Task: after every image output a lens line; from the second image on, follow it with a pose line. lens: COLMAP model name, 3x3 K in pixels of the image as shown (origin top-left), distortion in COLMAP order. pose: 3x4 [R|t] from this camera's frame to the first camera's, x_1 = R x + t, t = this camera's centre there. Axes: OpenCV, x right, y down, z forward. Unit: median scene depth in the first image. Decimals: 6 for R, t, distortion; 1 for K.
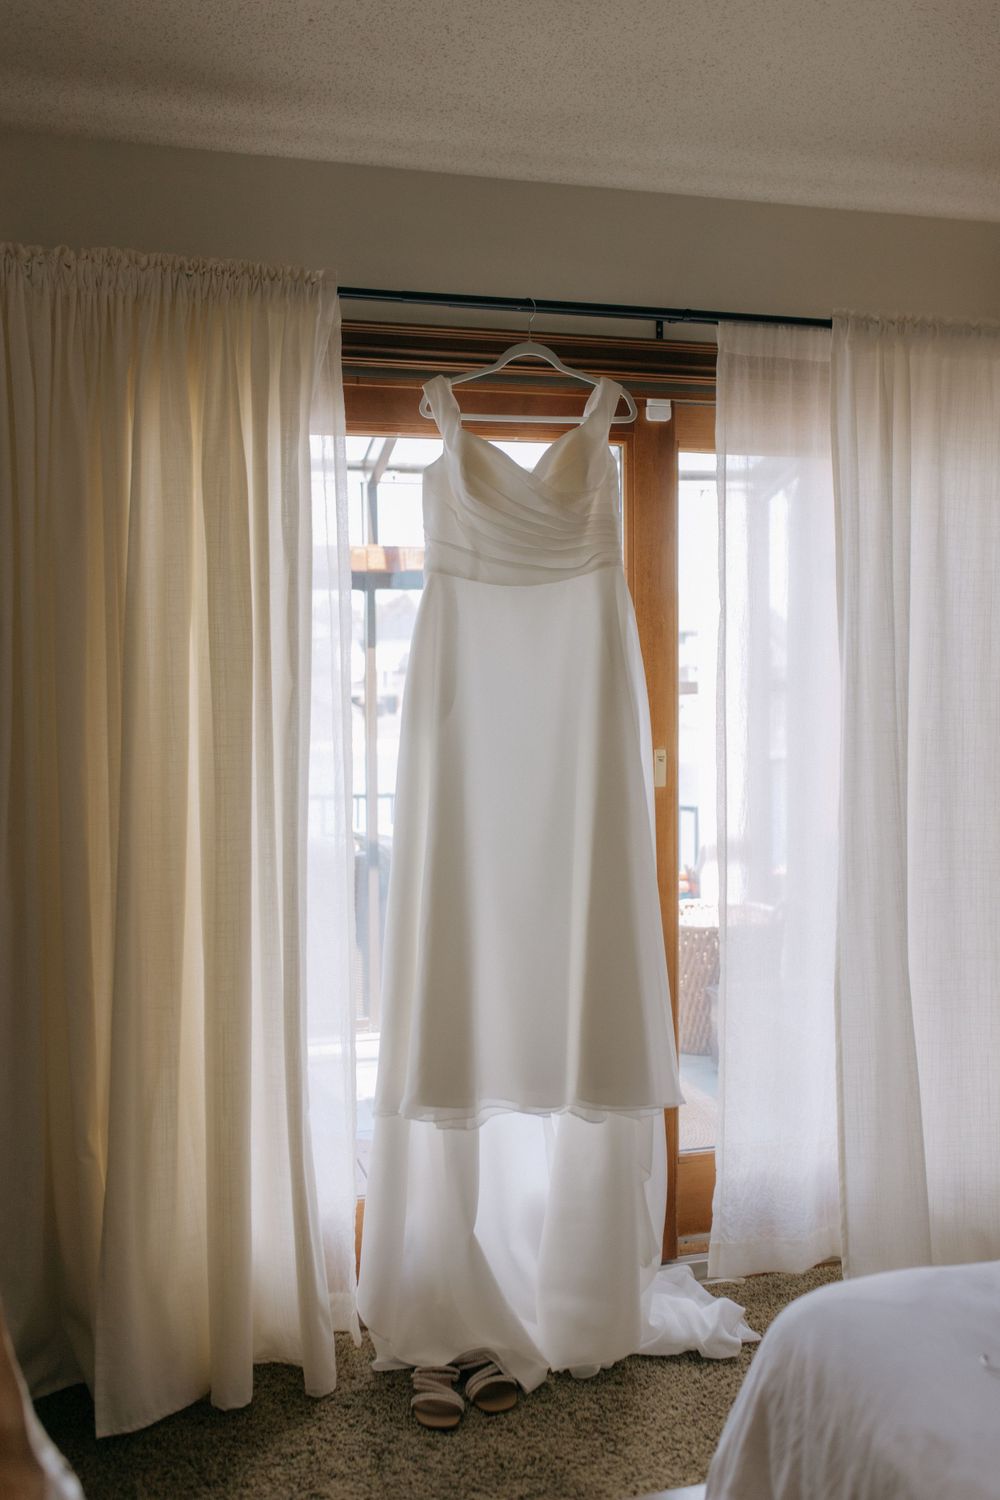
lens RADIAL K [[1510.3, 0, 499.4], [0, 1510.3, 828.2], [0, 0, 1]] dist [0.009376, -0.007372]
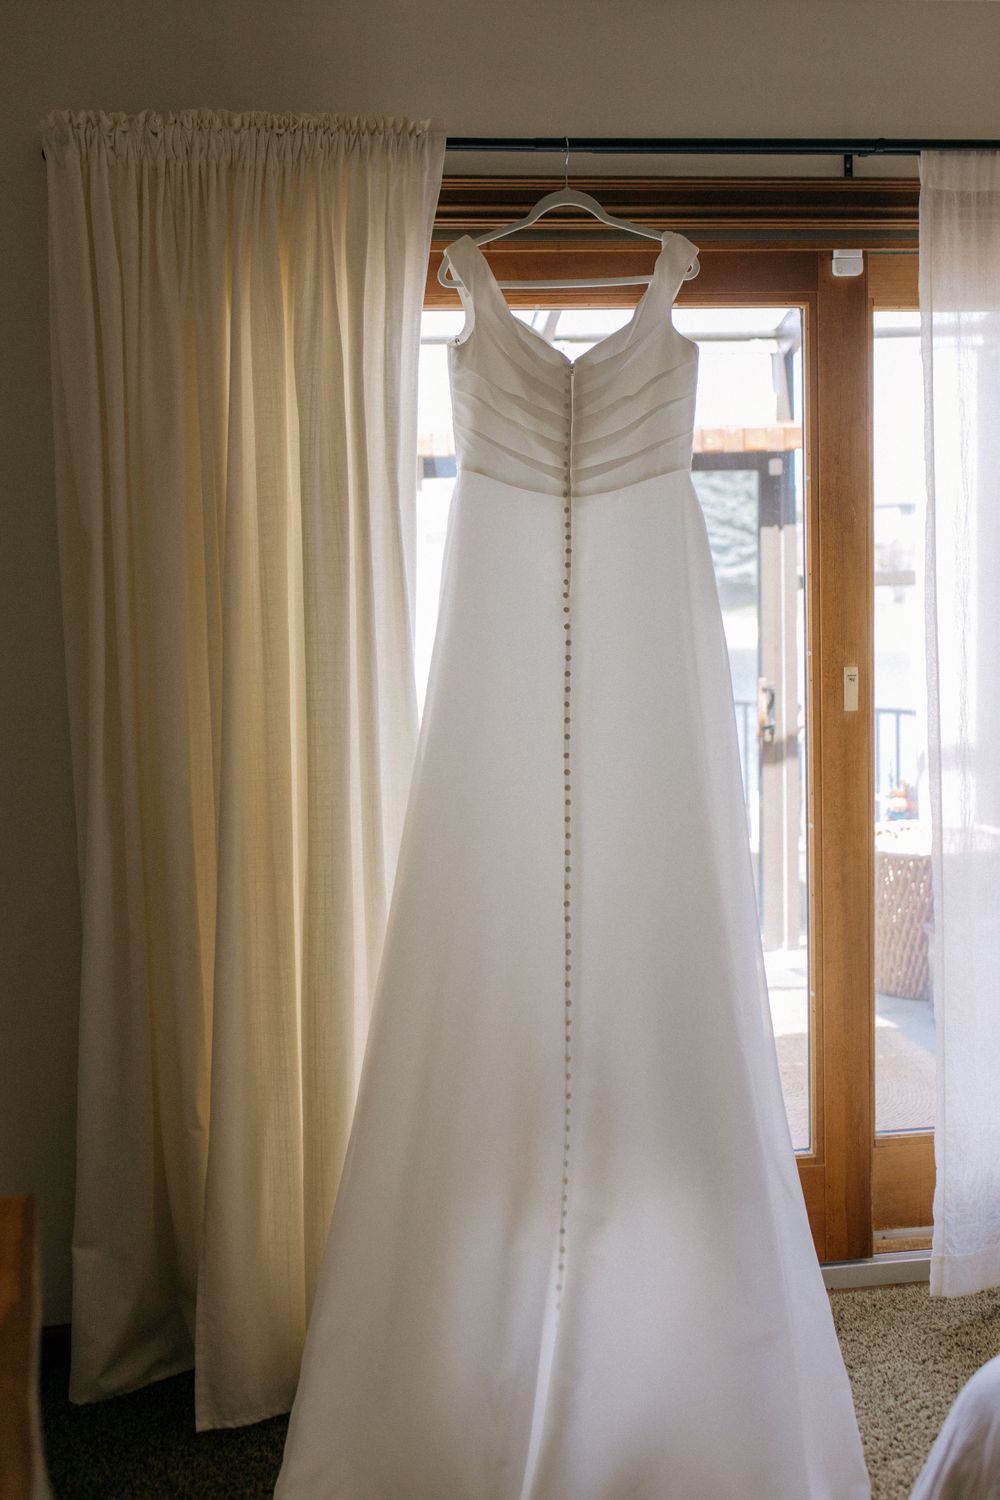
lens RADIAL K [[1536.9, 0, 500.0], [0, 1536.9, 750.0], [0, 0, 1]] dist [0.010517, -0.006500]
pose [[0.987466, -0.000897, -0.157829, 0.051164], [0.005820, 0.999511, 0.030728, -0.034756], [0.157725, -0.031261, 0.986988, 0.121489]]
